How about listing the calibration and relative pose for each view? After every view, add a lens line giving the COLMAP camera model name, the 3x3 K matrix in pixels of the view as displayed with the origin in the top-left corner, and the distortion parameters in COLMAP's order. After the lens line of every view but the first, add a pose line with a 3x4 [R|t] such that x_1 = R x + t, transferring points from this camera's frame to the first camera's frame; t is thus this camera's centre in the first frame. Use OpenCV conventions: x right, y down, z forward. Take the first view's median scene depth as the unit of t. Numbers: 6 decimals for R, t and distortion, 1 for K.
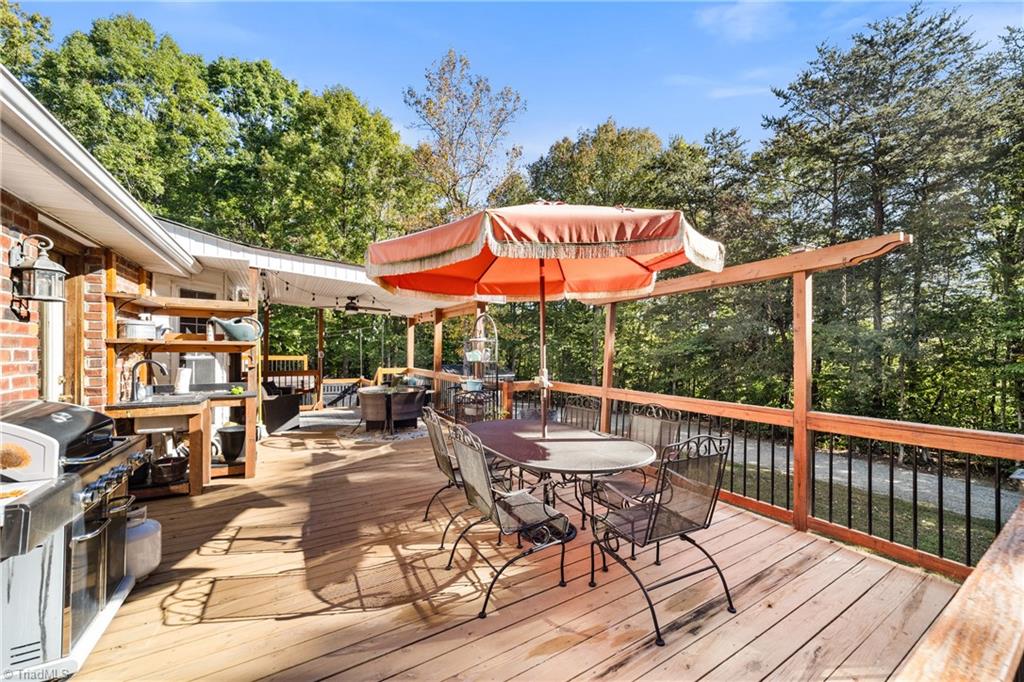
lens RADIAL K [[387.6, 0, 512.3], [0, 387.6, 347.4], [0, 0, 1]] dist [0.001230, 0.000397]
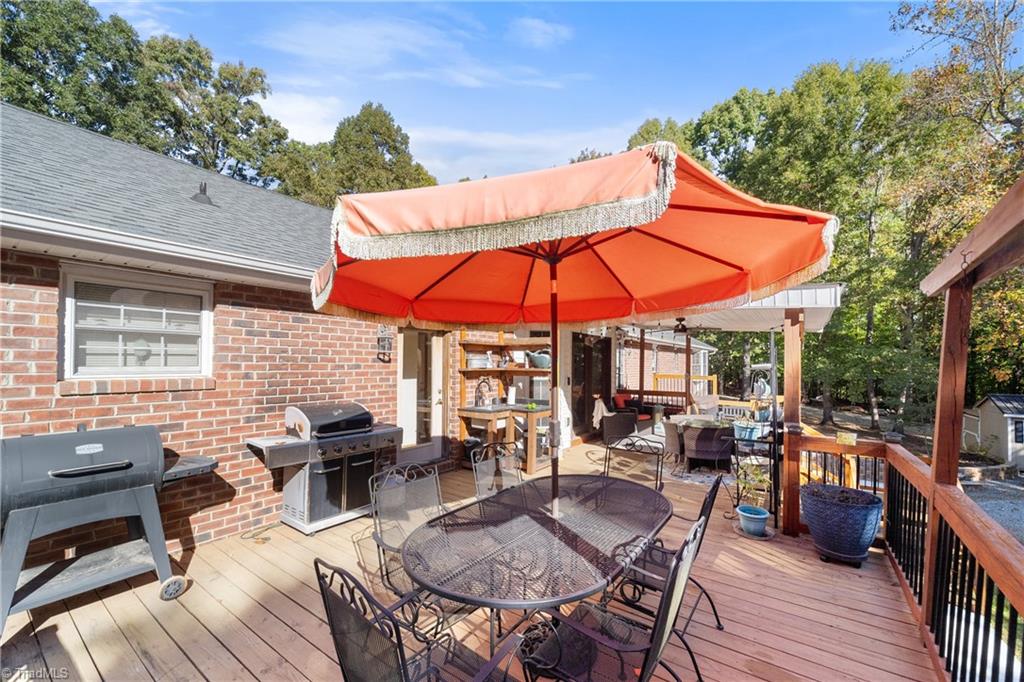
lens RADIAL K [[378.1, 0, 514.0], [0, 378.1, 360.7], [0, 0, 1]] dist [0.000443, 0.000079]
pose [[0.424687, -0.007445, -0.905309, 0.416037], [-0.000466, 0.999964, -0.008442, -0.031555], [0.905340, 0.004007, 0.424669, 0.380972]]
